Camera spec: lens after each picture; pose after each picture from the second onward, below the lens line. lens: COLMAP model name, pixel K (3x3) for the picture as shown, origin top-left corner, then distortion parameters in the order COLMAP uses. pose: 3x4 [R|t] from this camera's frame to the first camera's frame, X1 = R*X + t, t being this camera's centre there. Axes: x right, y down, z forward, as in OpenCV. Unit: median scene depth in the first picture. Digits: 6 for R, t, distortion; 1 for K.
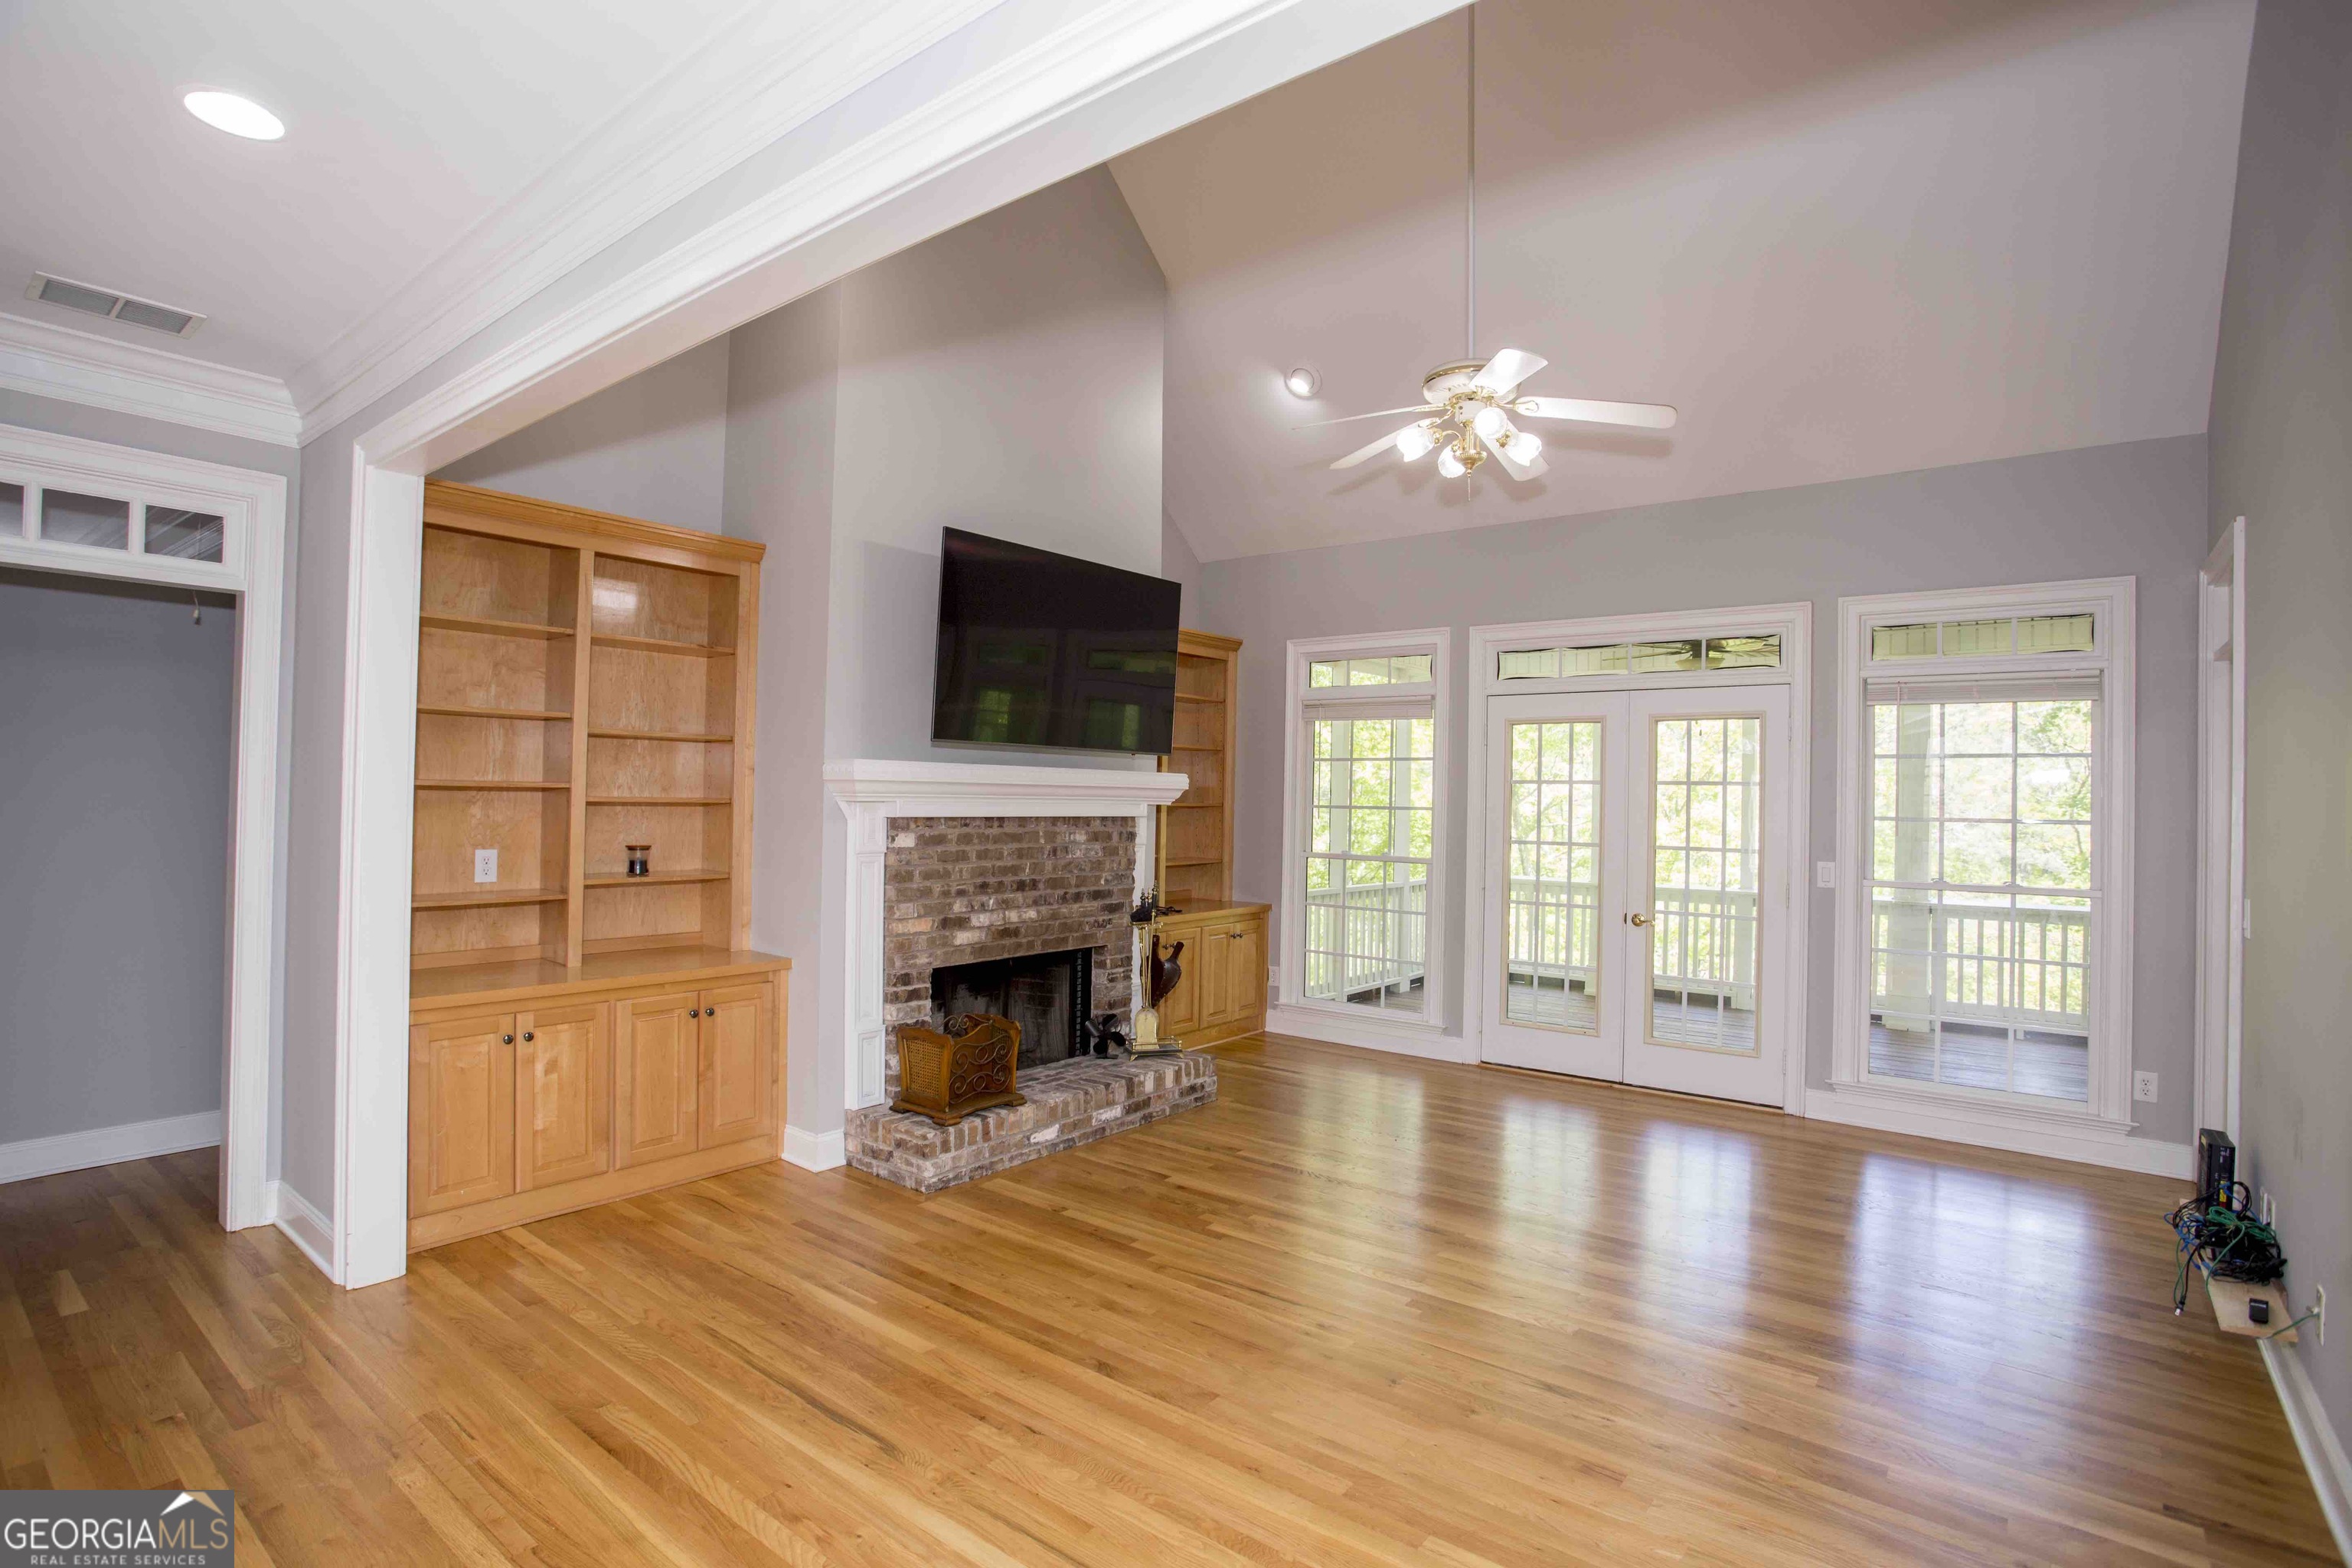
lens RADIAL K [[1144.1, 0, 1174.1], [0, 1144.1, 788.0], [0, 0, 1]] dist [-0.058845, 0.021354]
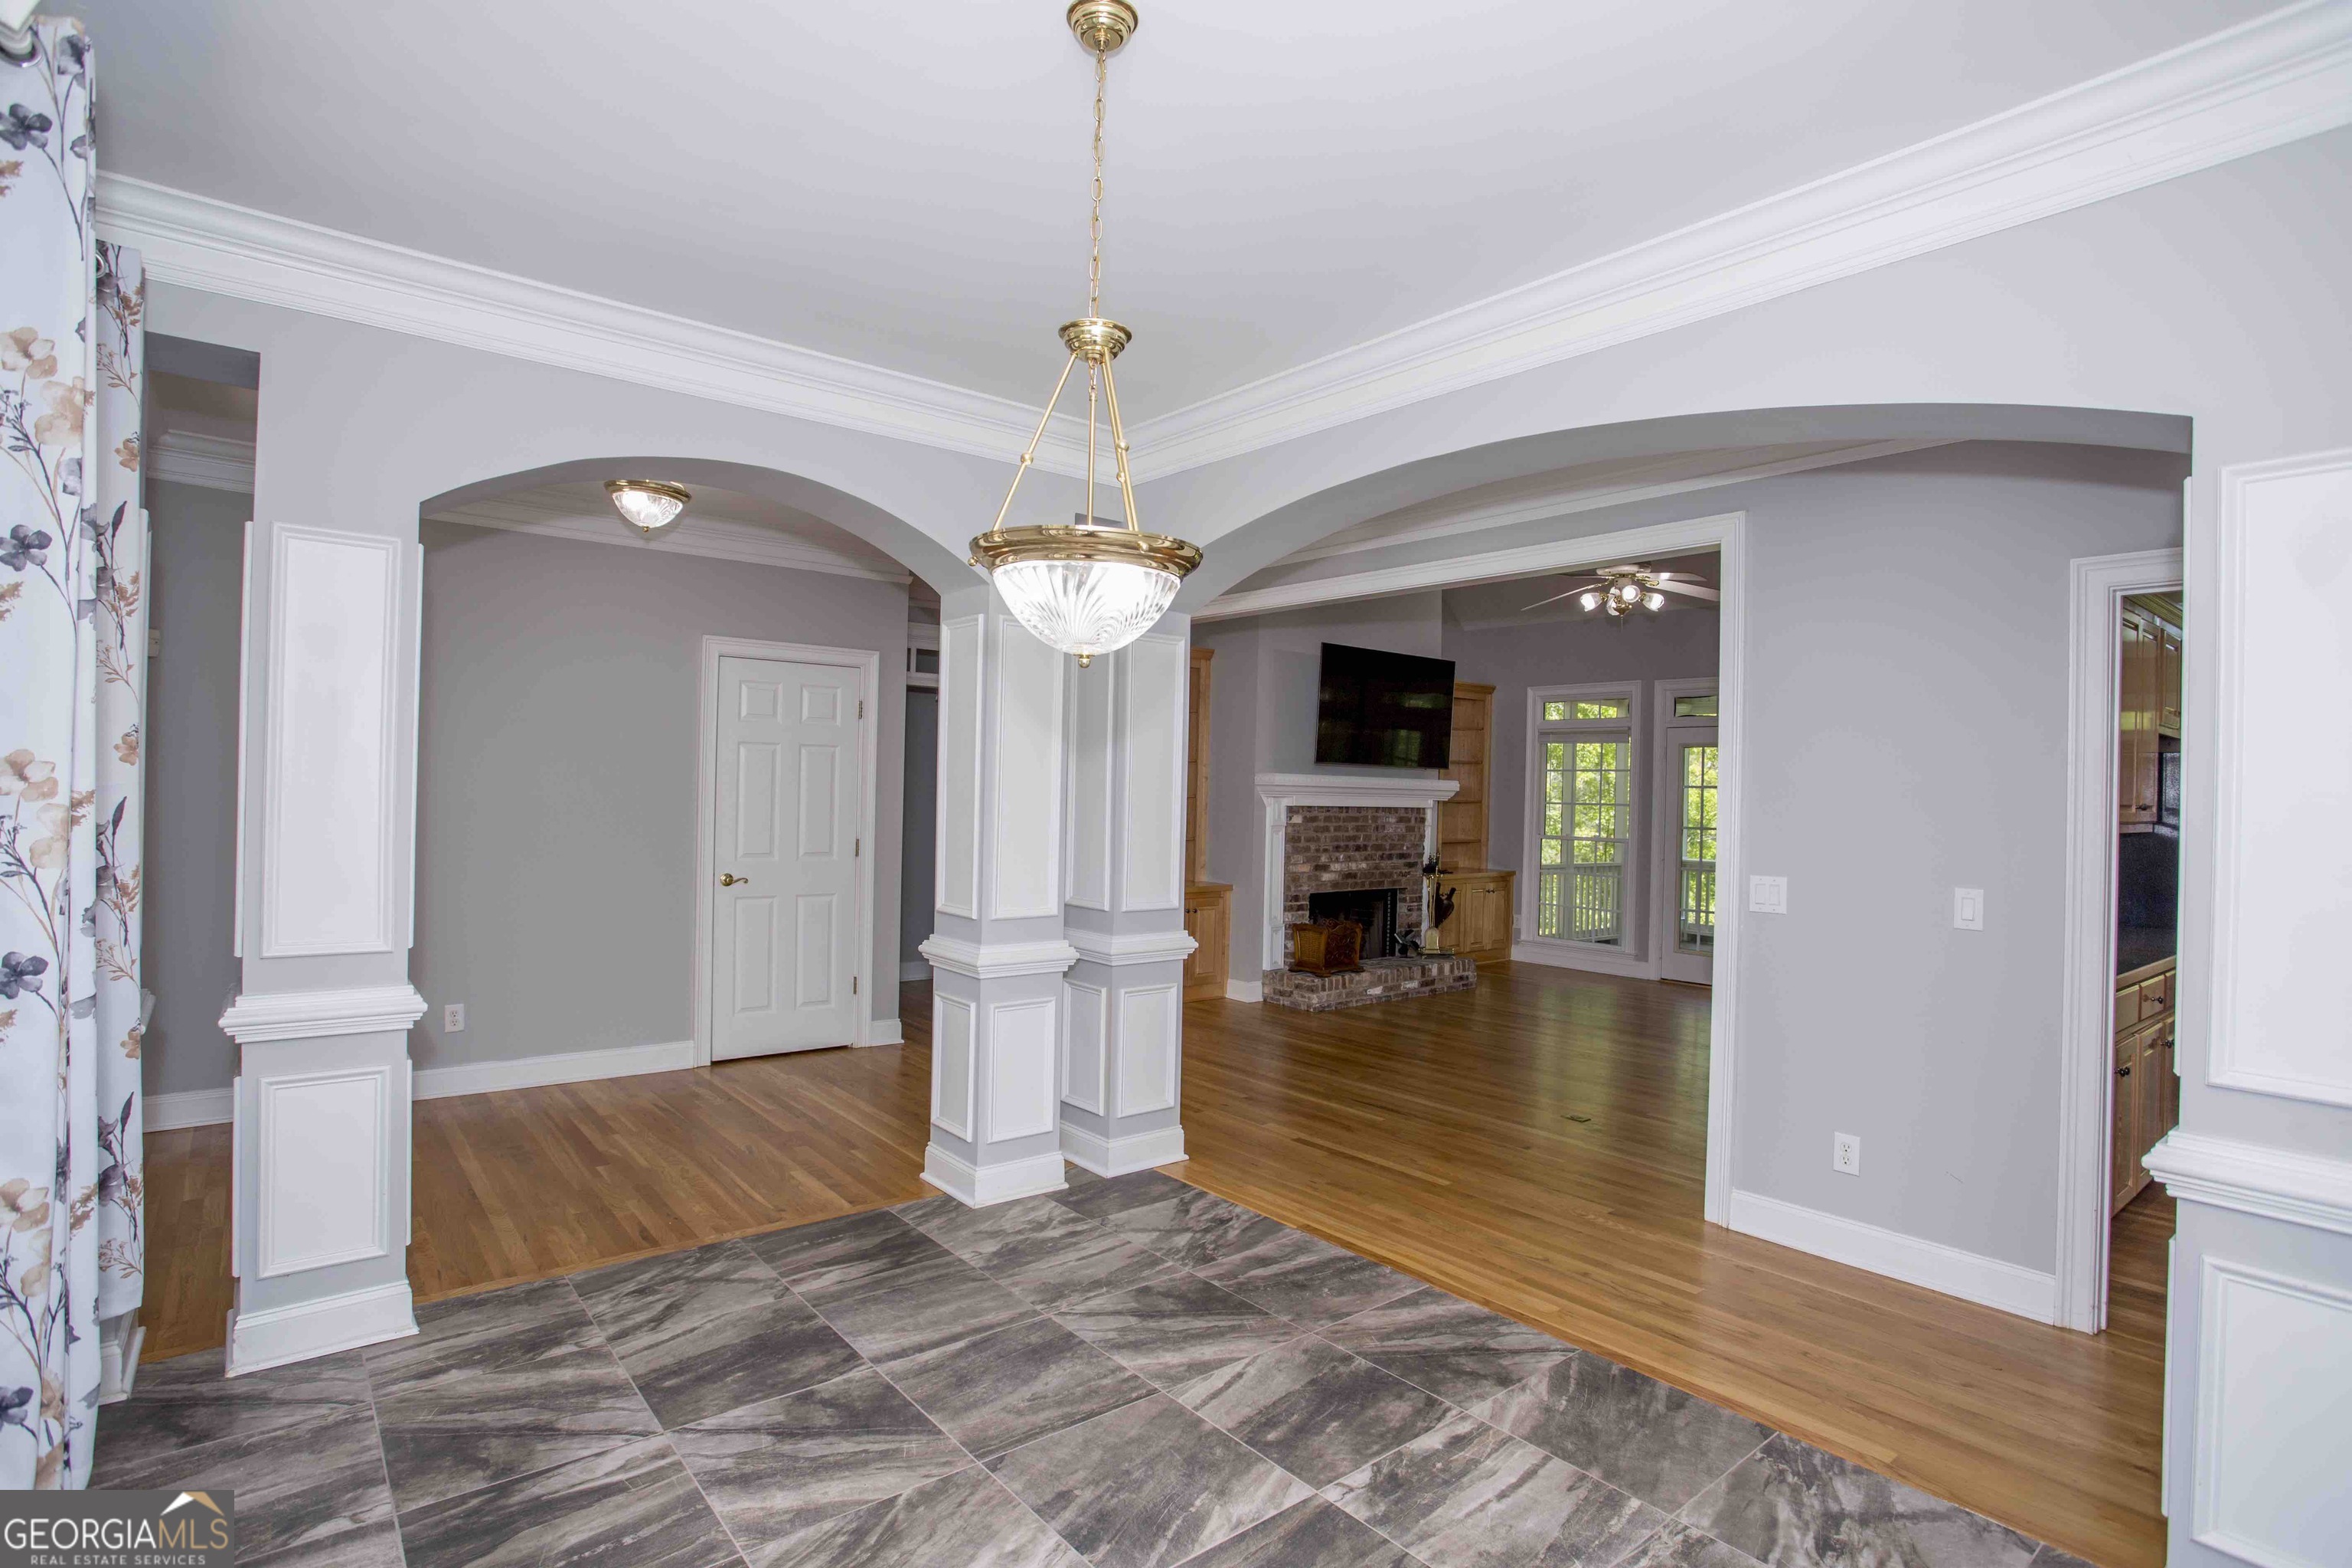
lens RADIAL K [[1144.1, 0, 1204.3], [0, 1144.1, 782.0], [0, 0, 1]] dist [-0.058845, 0.021354]
pose [[0.981018, 0.005952, -0.193825, -0.035199], [-0.006498, 0.999977, -0.002184, -0.006705], [0.193807, 0.003402, 0.981034, -0.778626]]
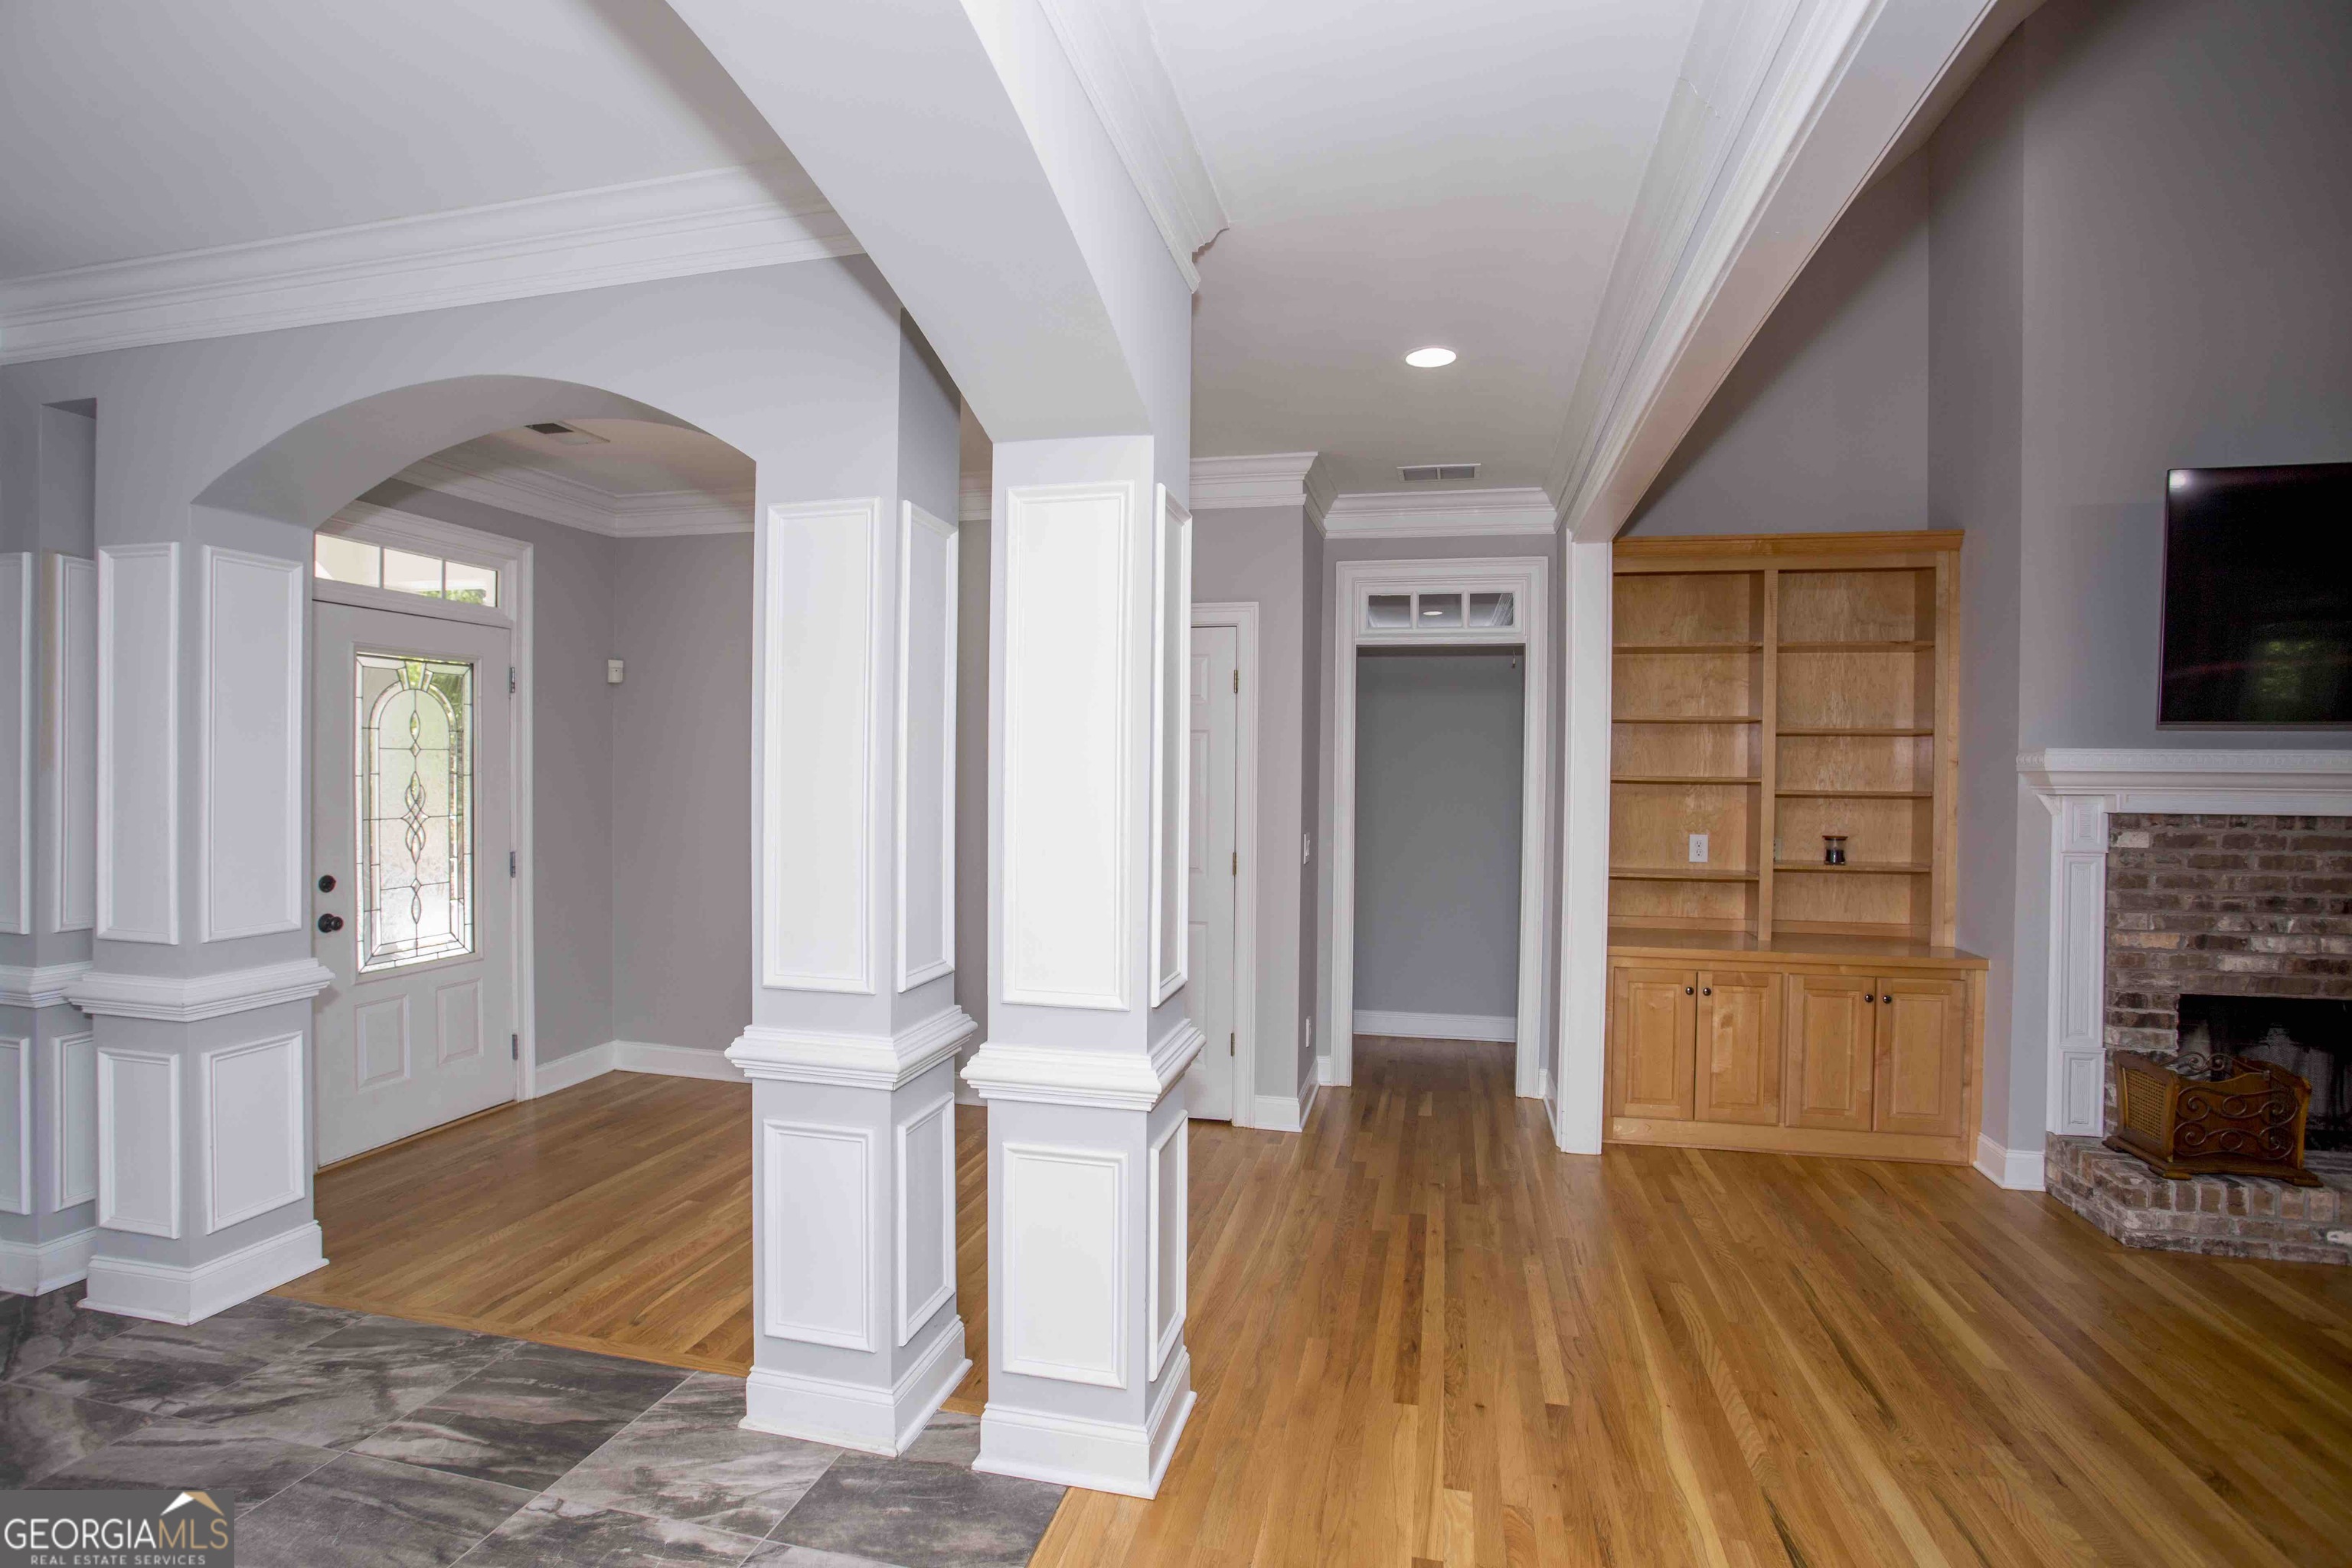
lens RADIAL K [[1144.1, 0, 1171.0], [0, 1144.1, 792.2], [0, 0, 1]] dist [-0.058845, 0.021354]
pose [[0.428768, 0.000254, -0.903415, 0.214534], [0.005949, 0.999977, 0.003104, 0.002864], [0.903395, -0.006706, 0.428757, -0.019147]]
